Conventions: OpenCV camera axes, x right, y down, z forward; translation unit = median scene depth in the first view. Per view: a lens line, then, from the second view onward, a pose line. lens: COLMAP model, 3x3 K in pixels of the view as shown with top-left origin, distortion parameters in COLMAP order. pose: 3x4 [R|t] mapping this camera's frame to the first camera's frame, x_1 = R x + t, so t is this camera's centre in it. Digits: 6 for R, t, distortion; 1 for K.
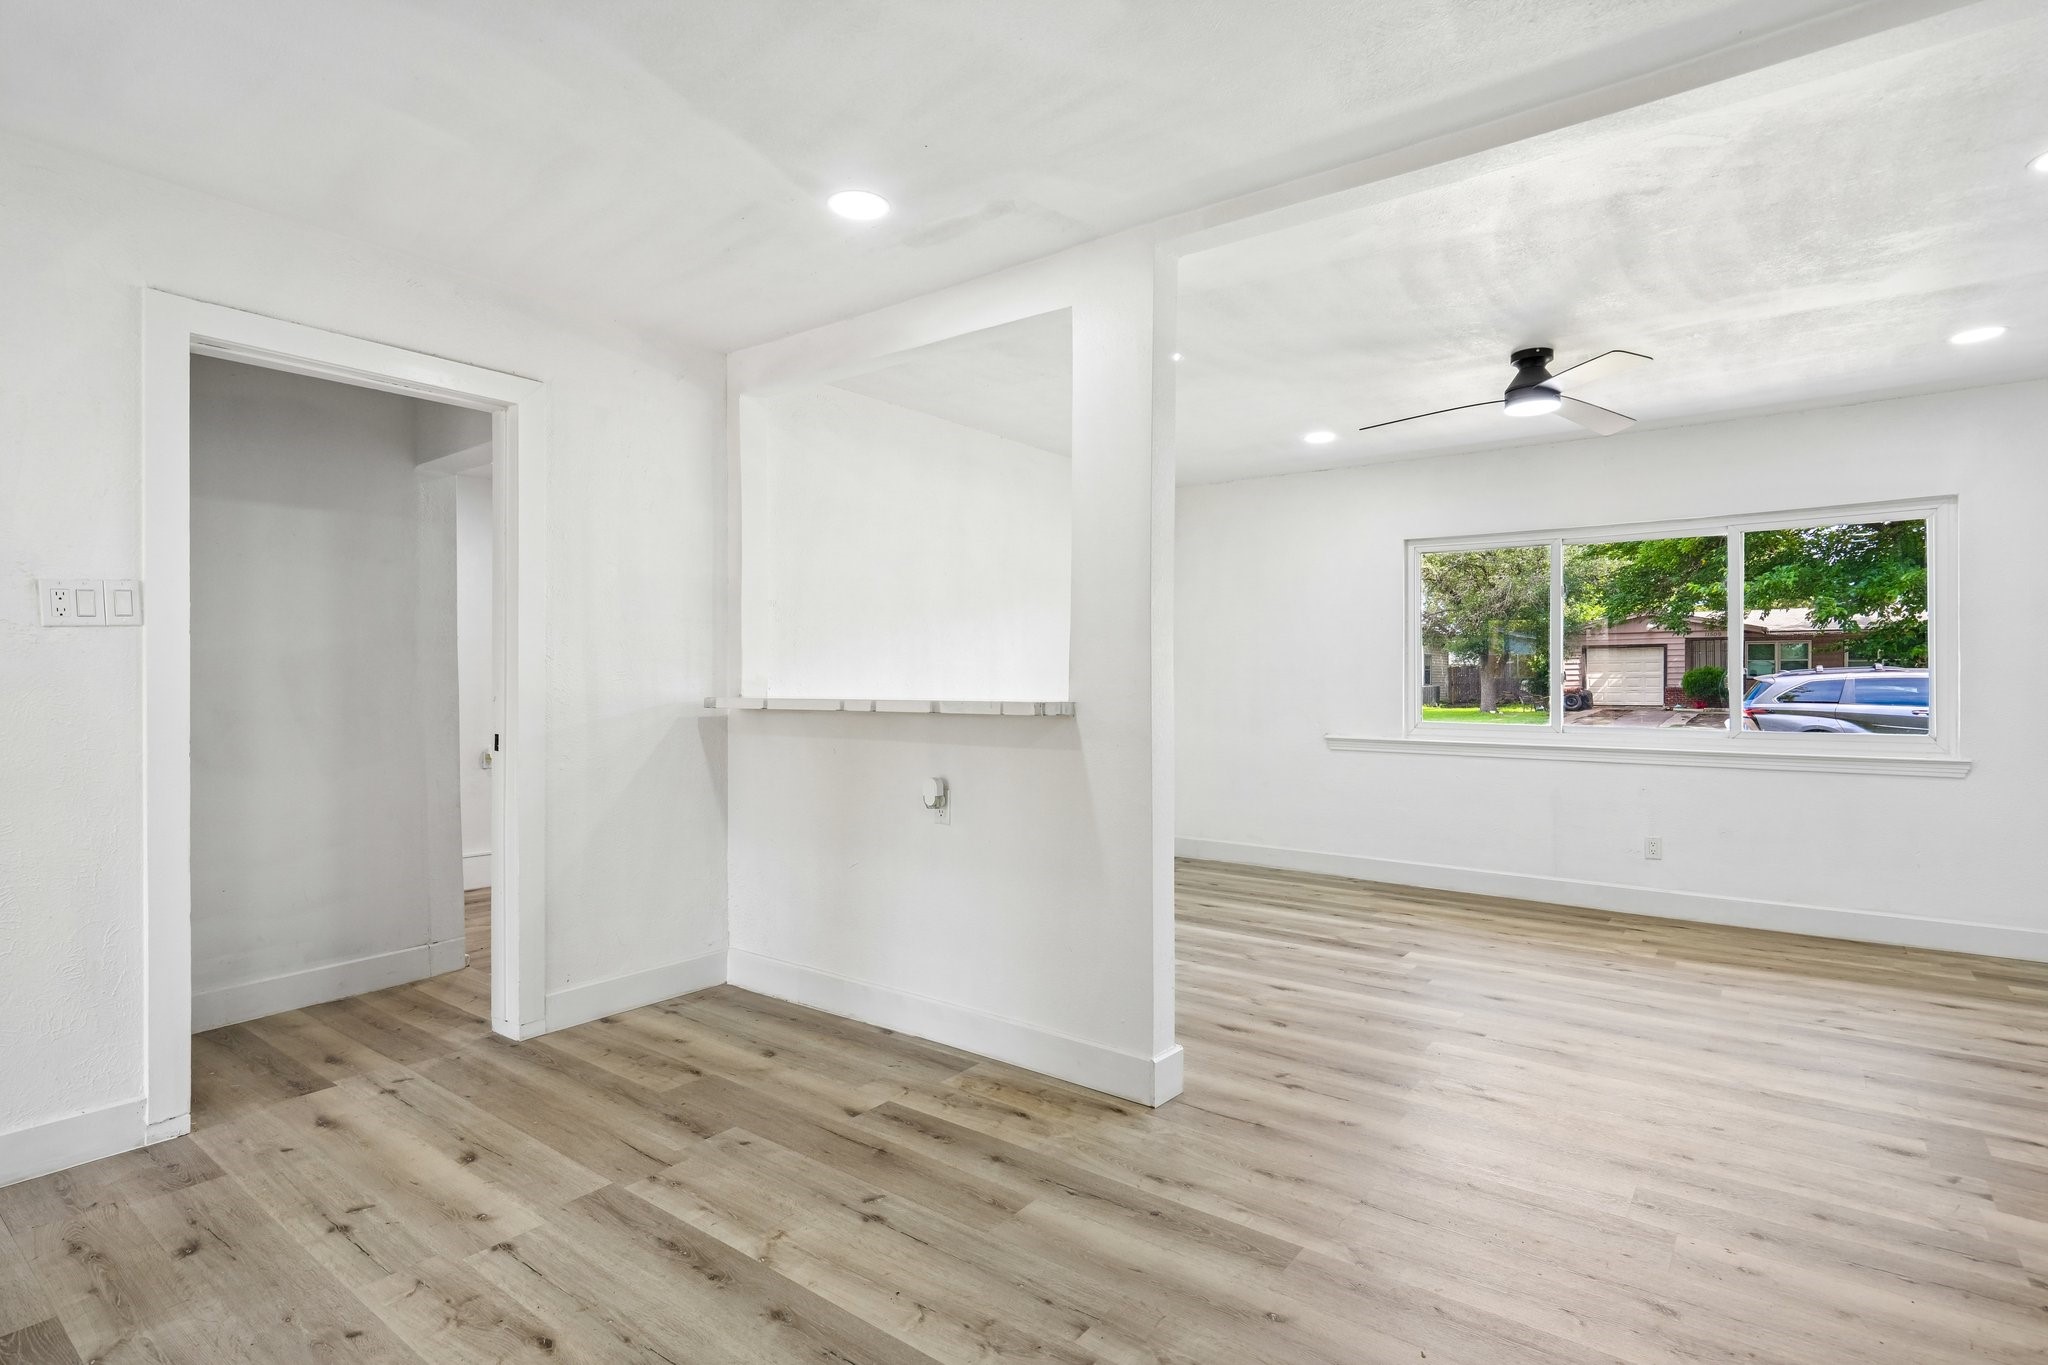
lens RADIAL K [[1007.9, 0, 1026.0], [0, 1007.9, 673.5], [0, 0, 1]] dist [0.008070, -0.001232]
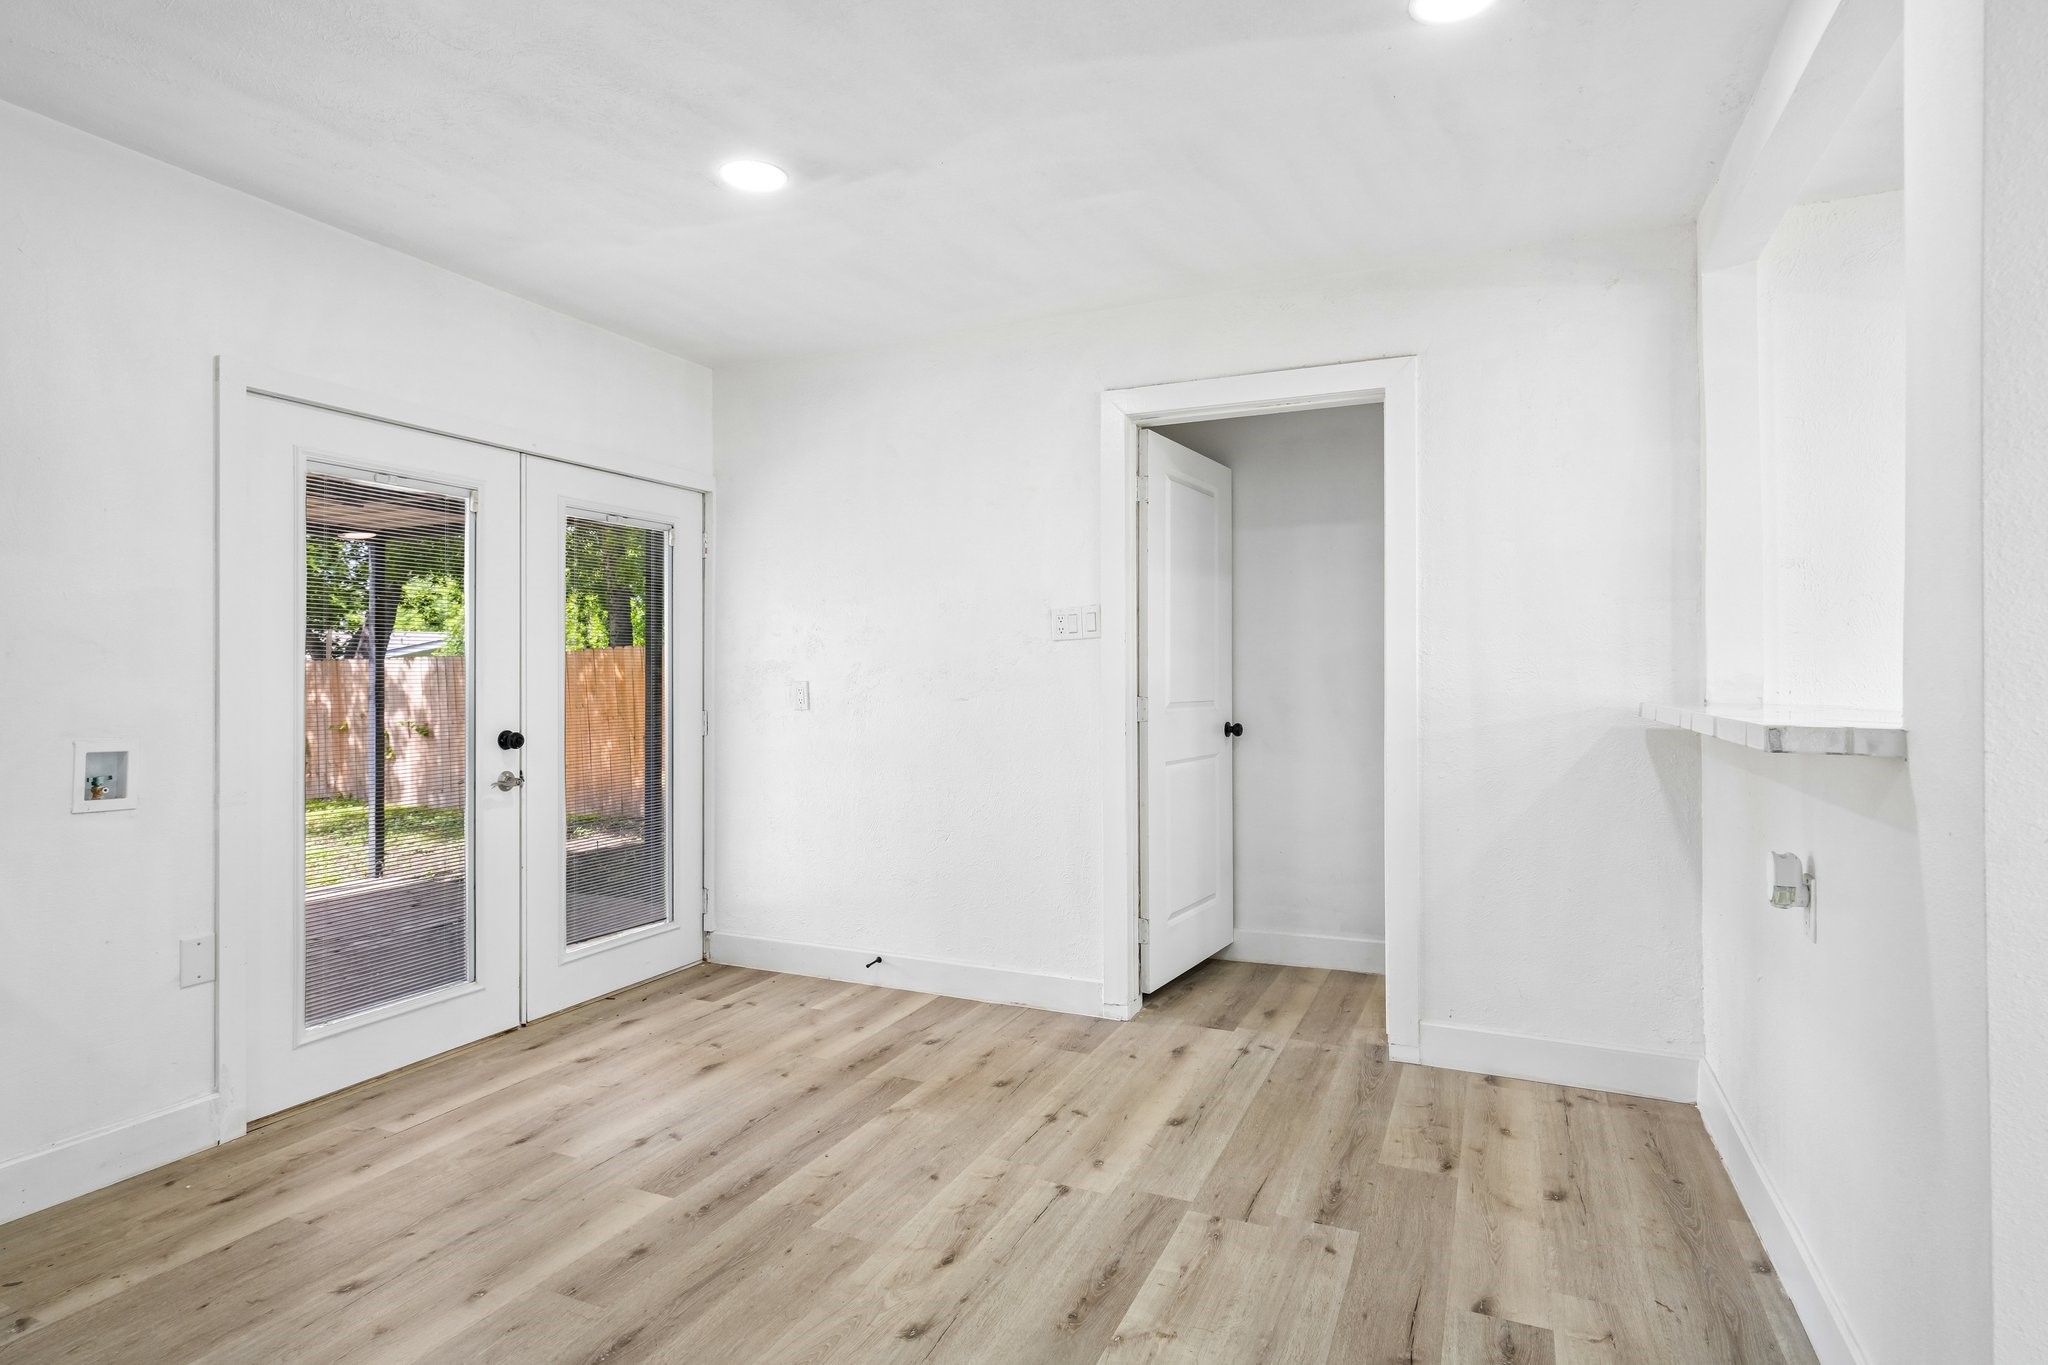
lens RADIAL K [[1061.8, 0, 1025.6], [0, 1061.8, 667.3], [0, 0, 1]] dist [0.000246, 0.003097]
pose [[0.224042, -0.006039, -0.974561, 0.432350], [0.006783, 0.999966, -0.004637, -0.000794], [0.974556, -0.005571, 0.224075, 0.494594]]
